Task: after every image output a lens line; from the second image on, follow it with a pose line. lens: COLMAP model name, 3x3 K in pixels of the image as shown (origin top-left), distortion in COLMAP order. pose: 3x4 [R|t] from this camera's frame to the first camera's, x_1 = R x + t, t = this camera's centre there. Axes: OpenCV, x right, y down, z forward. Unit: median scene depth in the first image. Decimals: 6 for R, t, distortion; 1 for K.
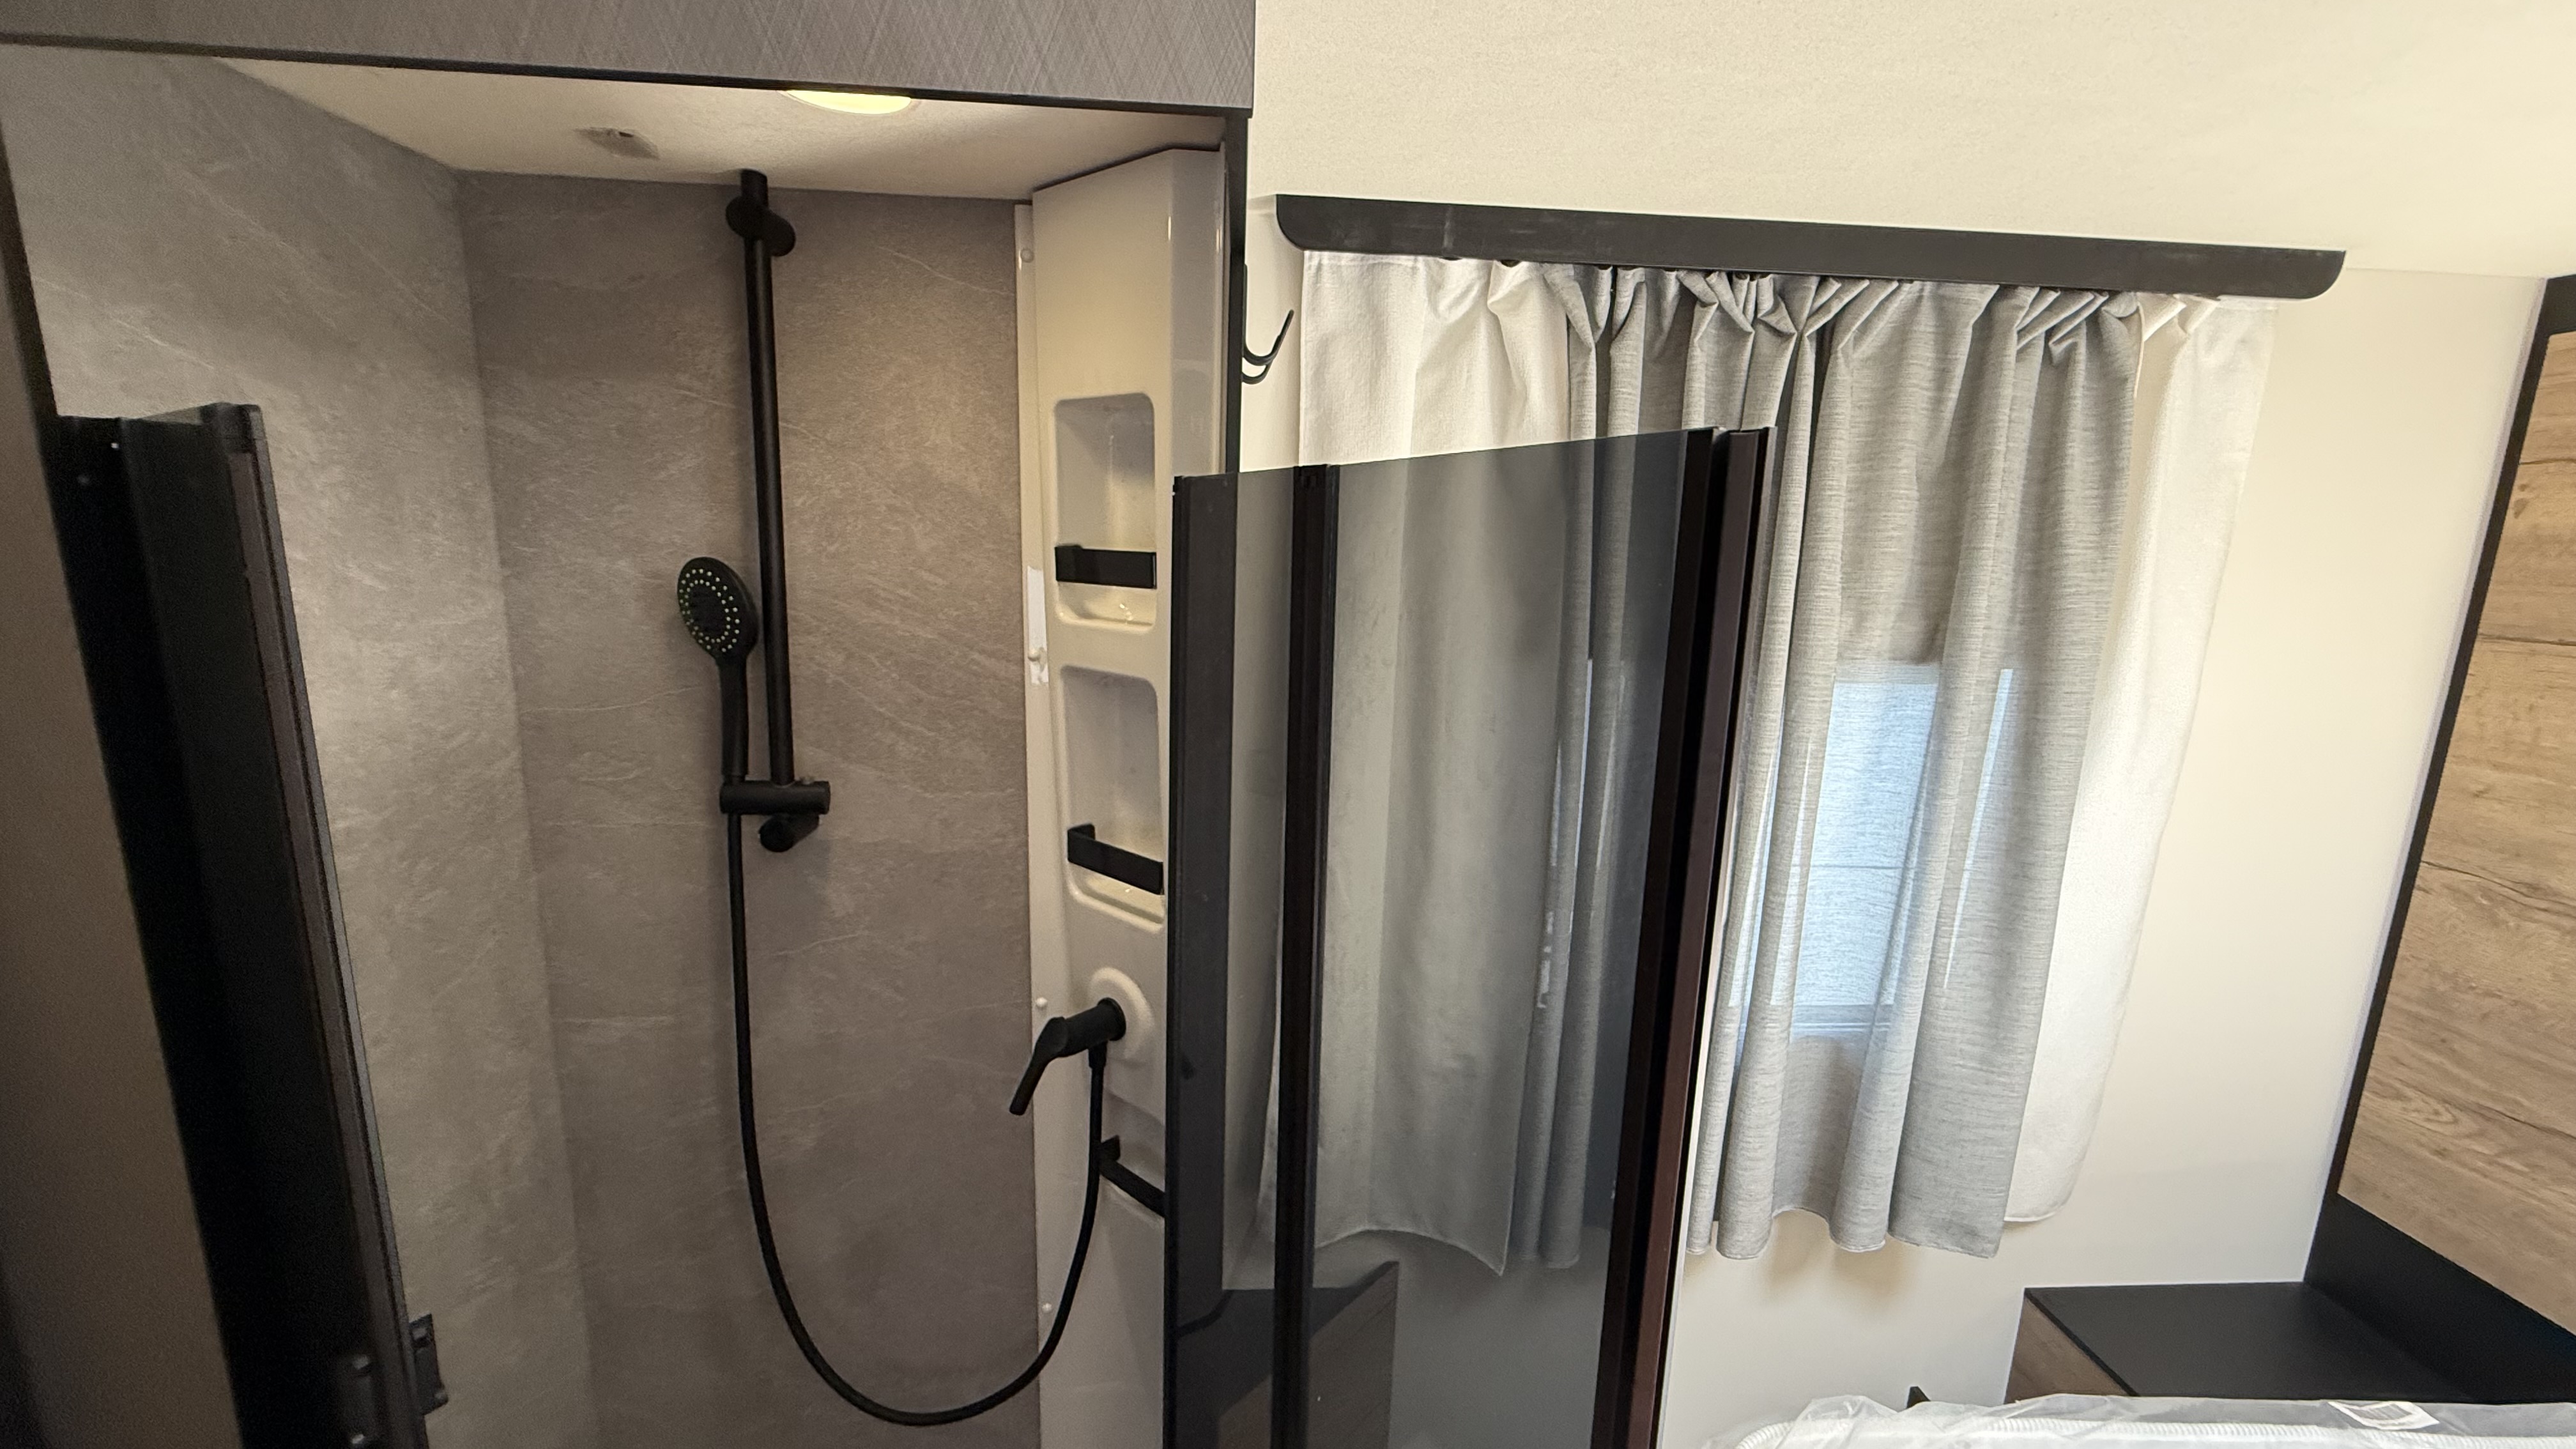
lens RADIAL K [[1024.6, 0, 1288.0], [0, 1024.6, 724.5], [0, 0, 1]] dist [-0.000950, -0.000016]
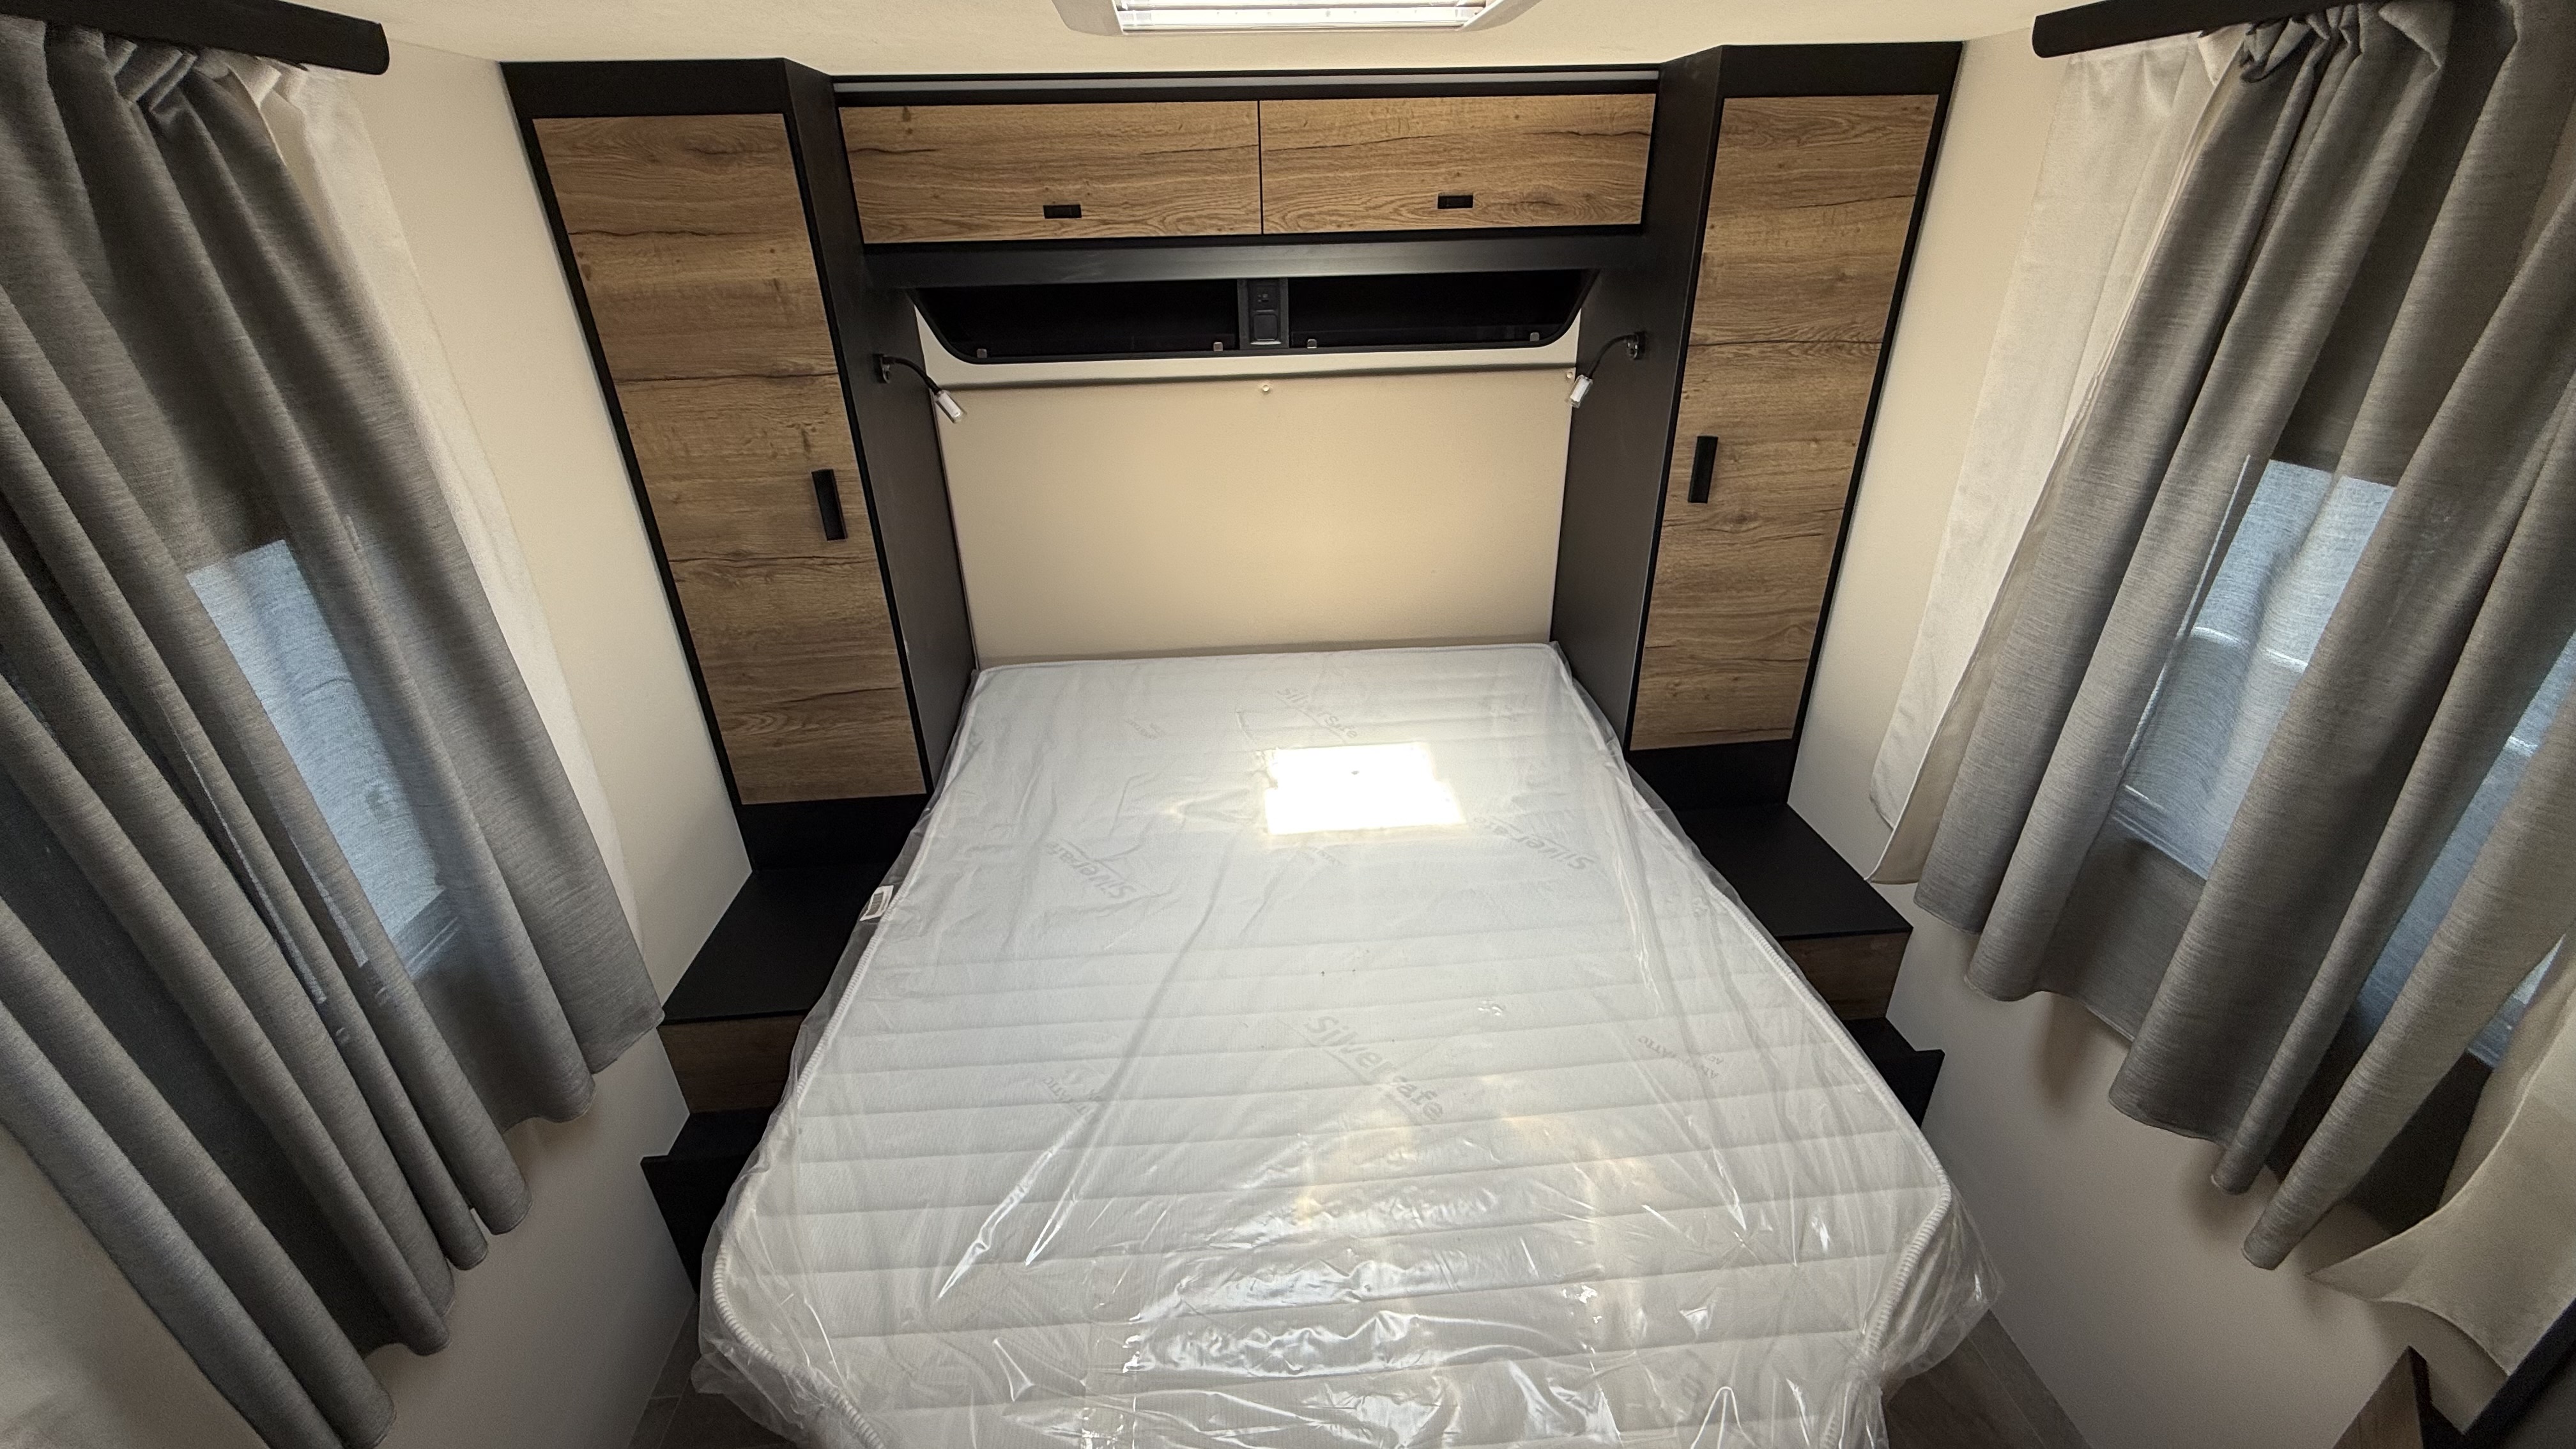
lens RADIAL K [[1024.6, 0, 1288.0], [0, 1024.6, 724.5], [0, 0, 1]] dist [-0.000950, -0.000016]
pose [[-0.008532, -0.474594, 0.880163, -0.168765], [0.211650, 0.859397, 0.465448, -0.144277], [-0.977308, 0.190257, 0.093115, 0.162165]]
